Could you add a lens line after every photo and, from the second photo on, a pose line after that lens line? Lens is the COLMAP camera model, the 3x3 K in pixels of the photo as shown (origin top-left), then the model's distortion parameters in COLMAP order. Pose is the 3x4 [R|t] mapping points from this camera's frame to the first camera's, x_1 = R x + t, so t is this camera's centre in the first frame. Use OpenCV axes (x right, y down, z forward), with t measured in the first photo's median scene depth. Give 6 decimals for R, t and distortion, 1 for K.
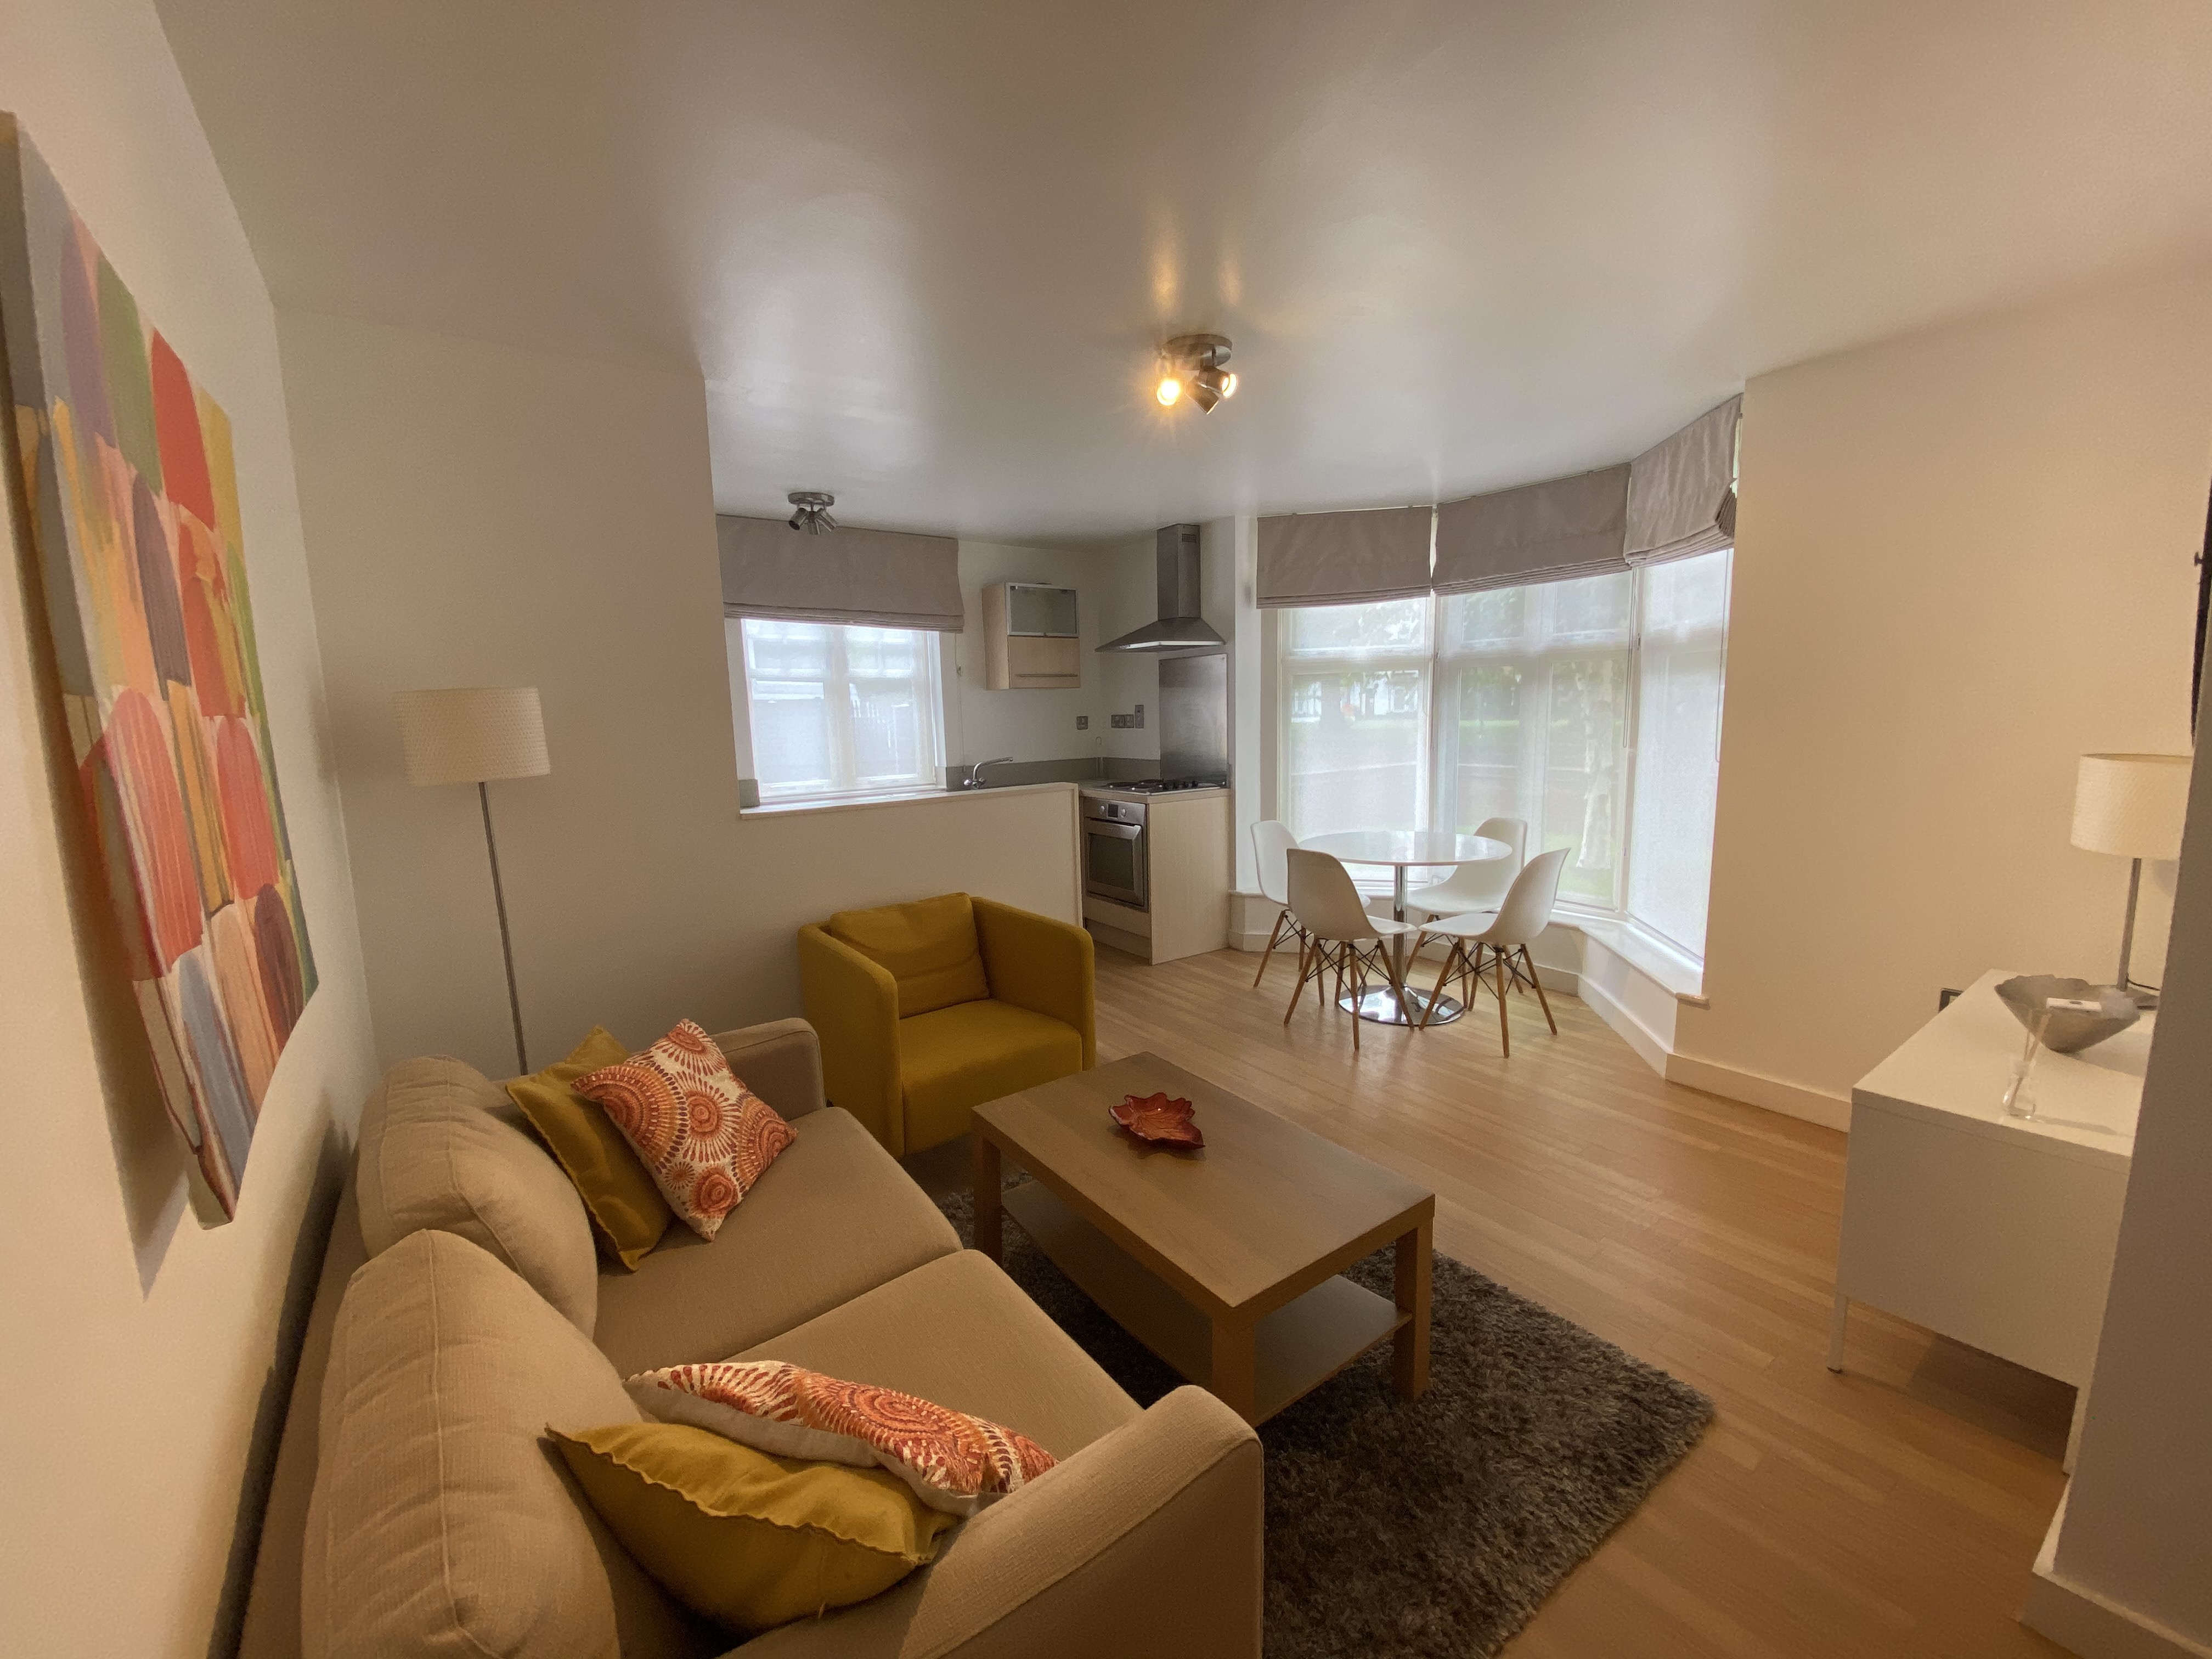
lens RADIAL K [[909.8, 0, 1090.7], [0, 909.8, 841.8], [0, 0, 1]] dist [-0.001077, -0.017753]
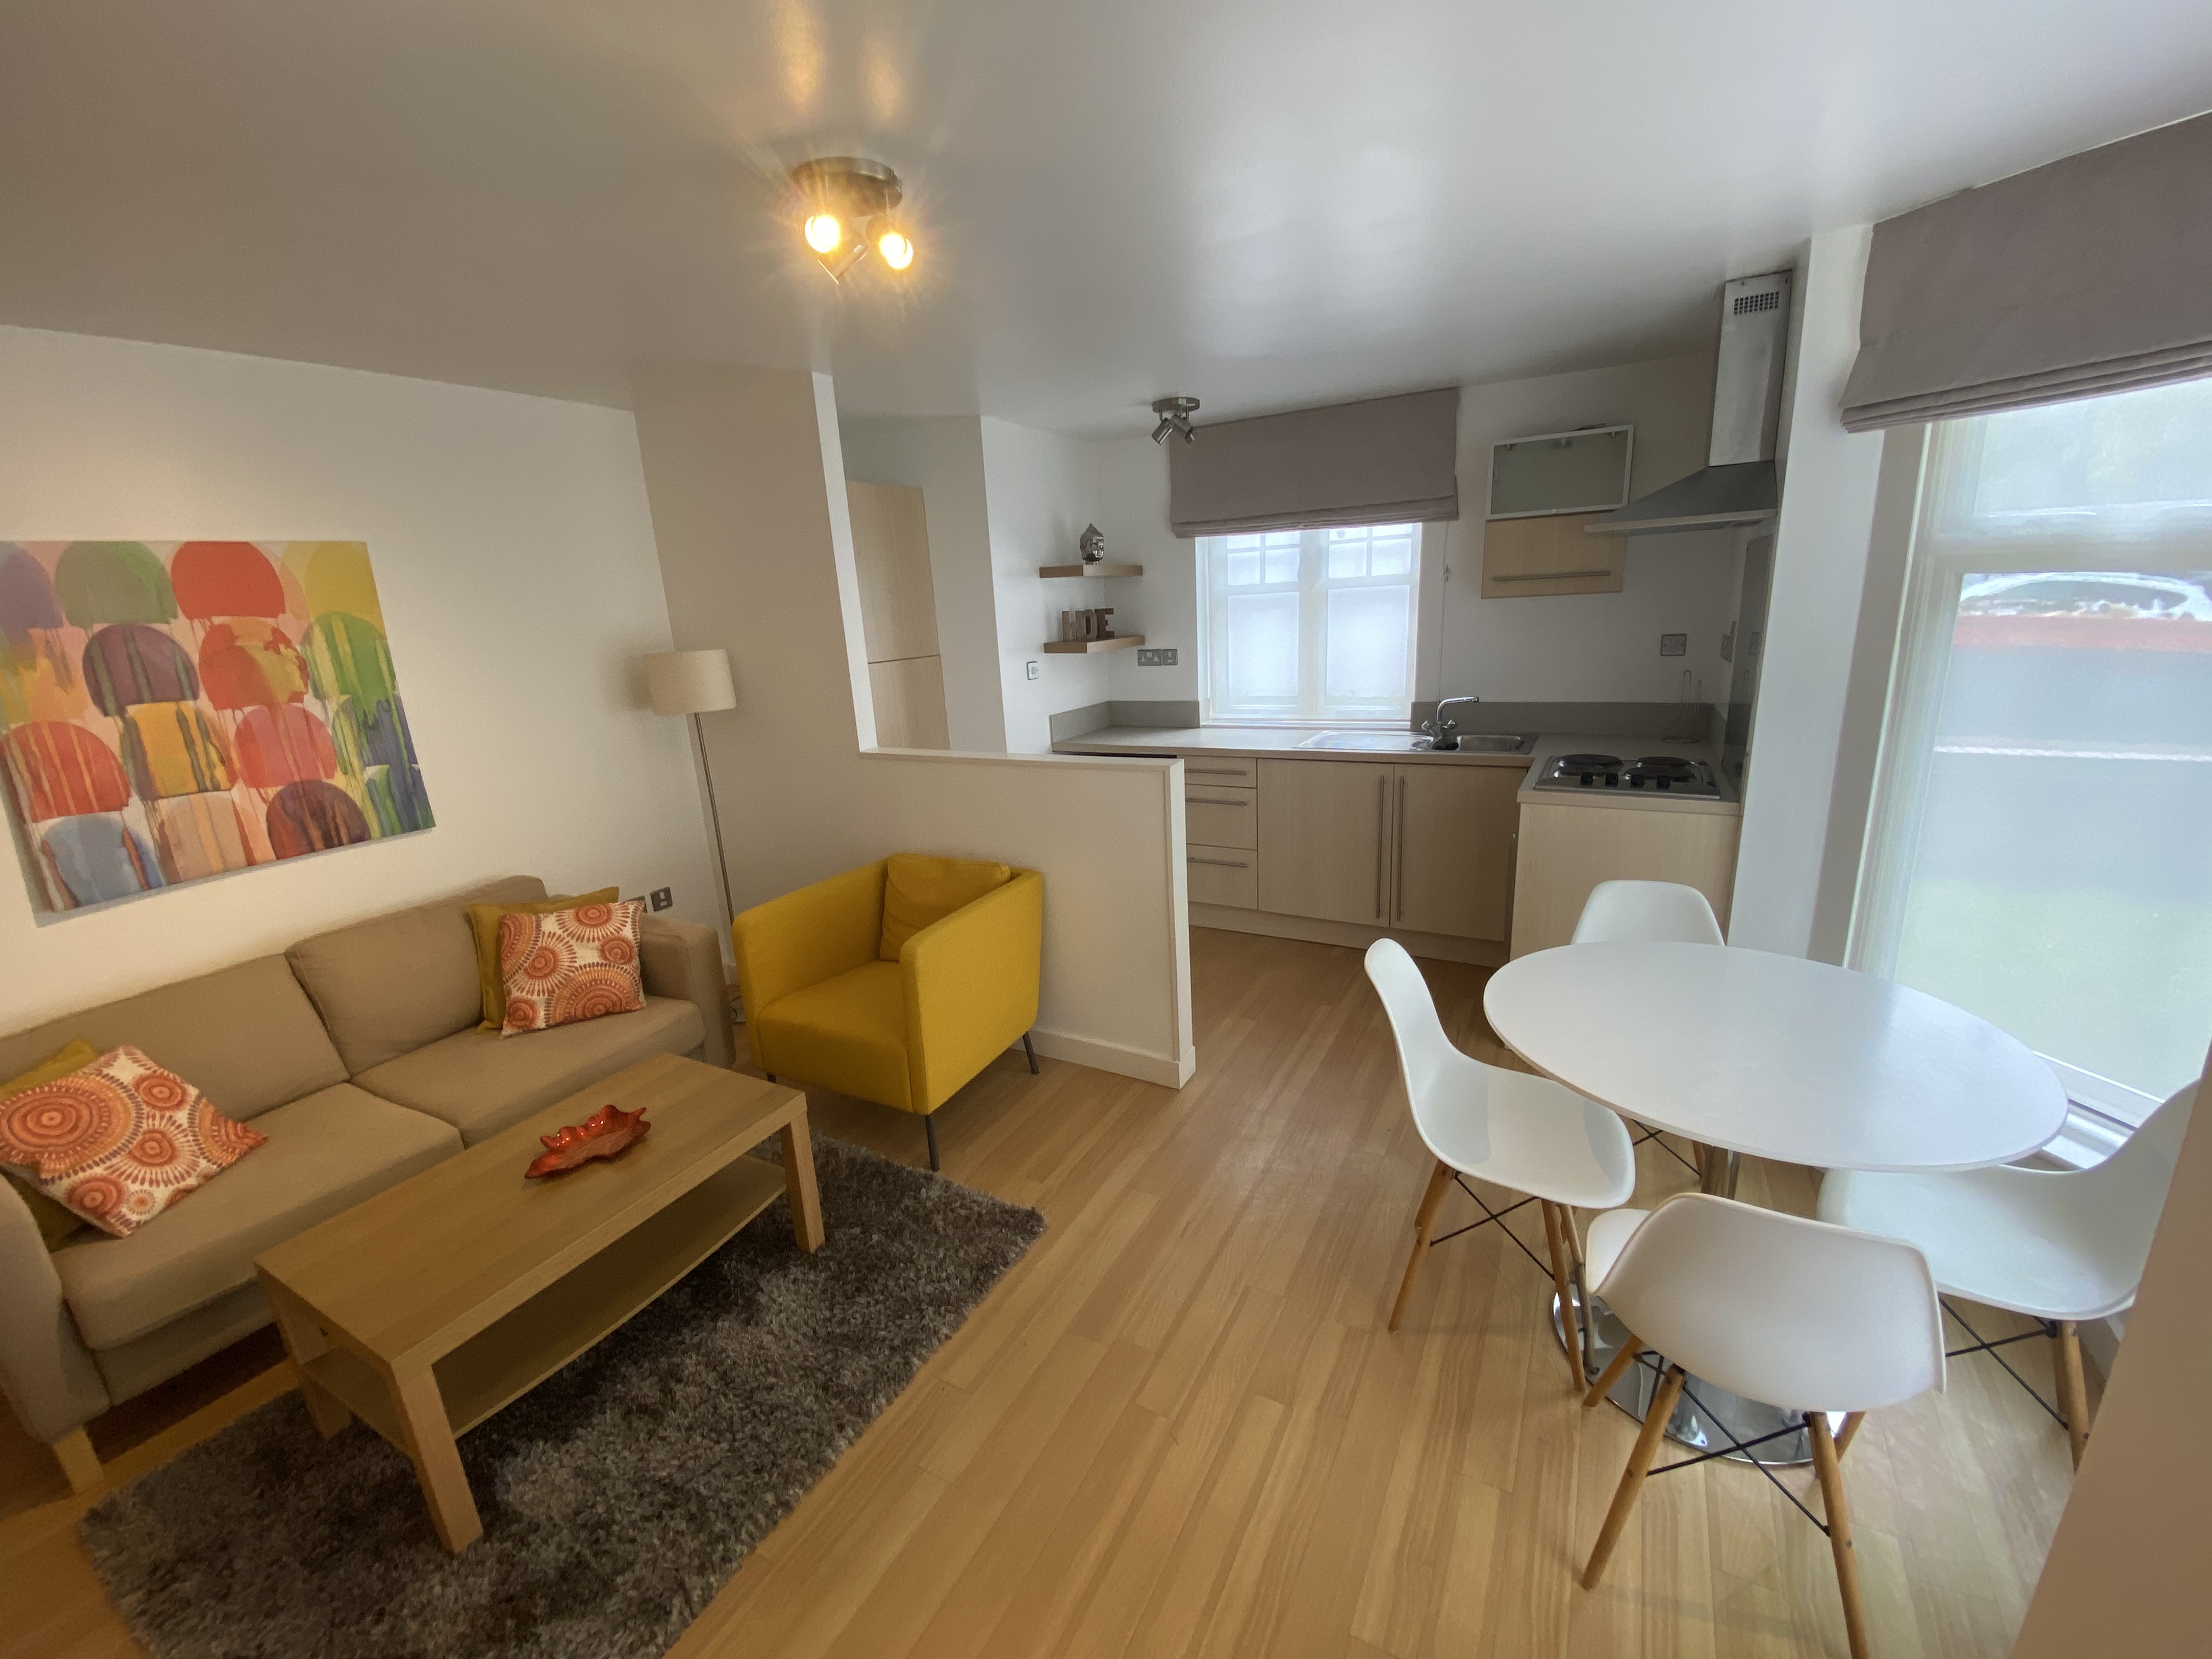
lens RADIAL K [[909.8, 0, 1090.7], [0, 909.8, 841.8], [0, 0, 1]] dist [-0.001077, -0.017753]
pose [[0.421092, 0.227116, -0.878123, 0.464645], [-0.087987, 0.973805, 0.209671, -0.111216], [0.902740, -0.011027, 0.430045, 0.439805]]
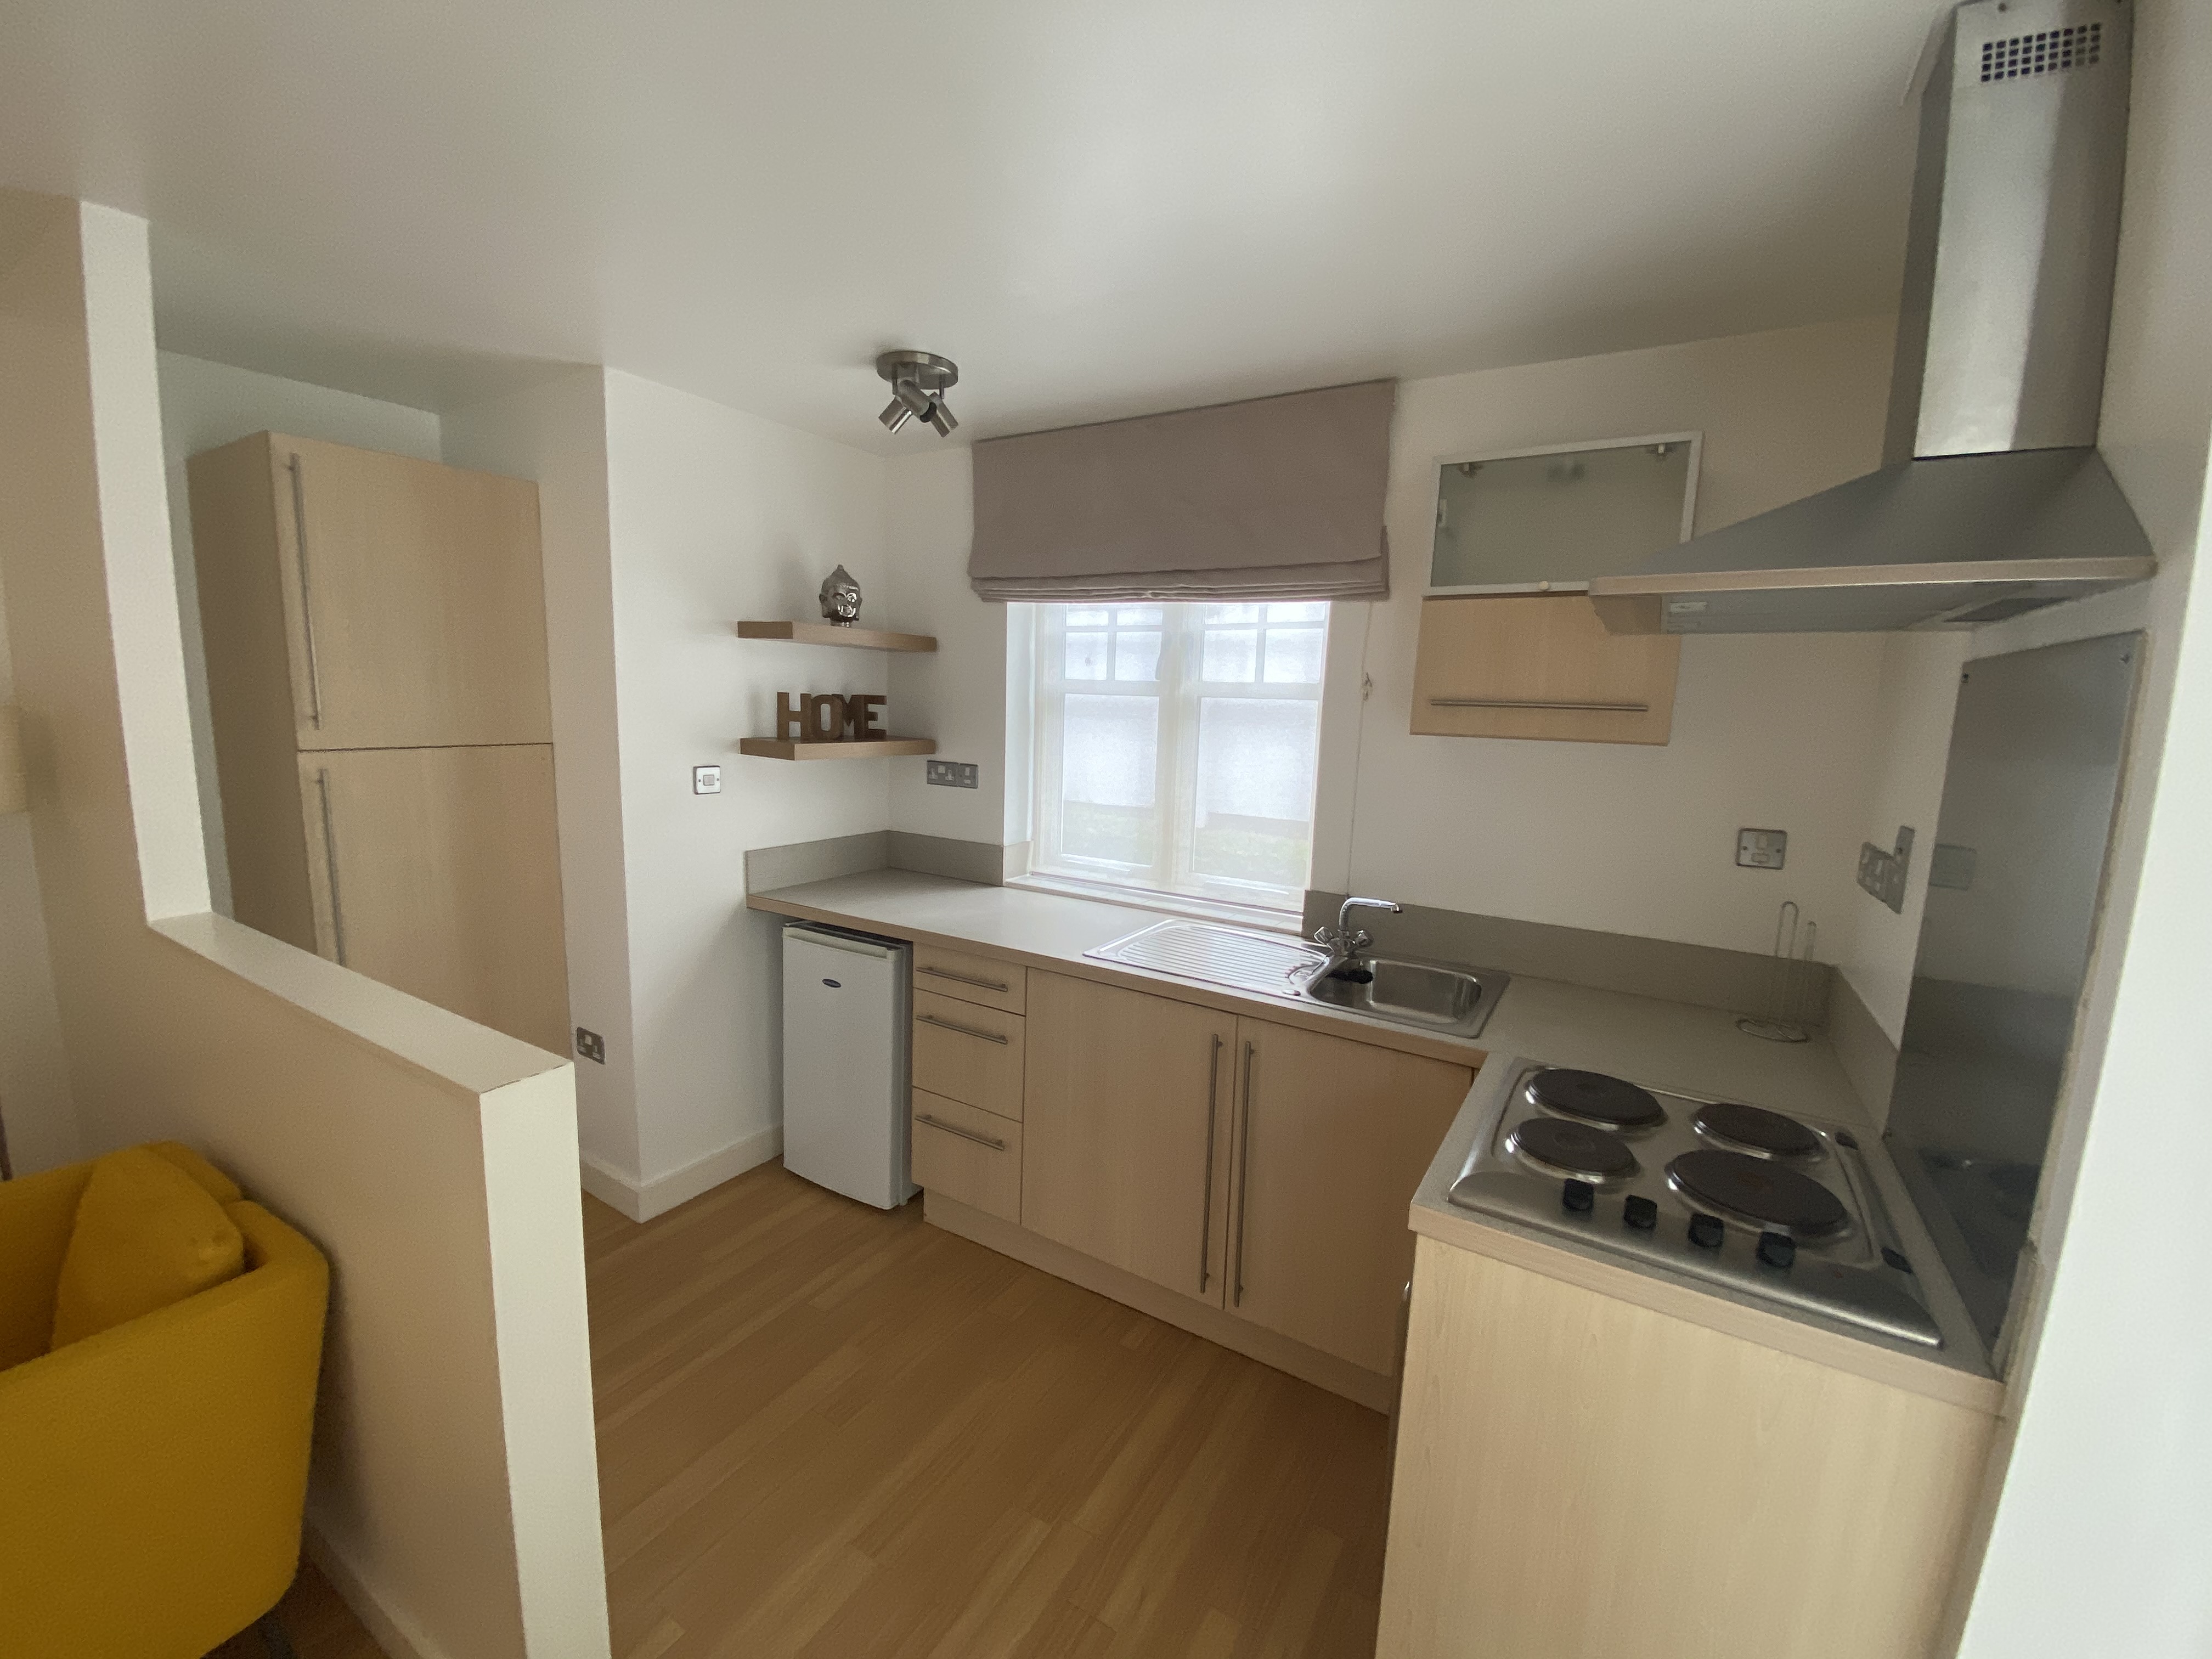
lens RADIAL K [[886.4, 0, 1112.9], [0, 886.4, 817.1], [0, 0, 1]] dist [-0.000497, -0.000072]
pose [[0.394226, 0.155700, -0.905728, 0.217541], [-0.178296, 0.979776, 0.090825, -0.152955], [0.901552, 0.125683, 0.414014, 0.768054]]
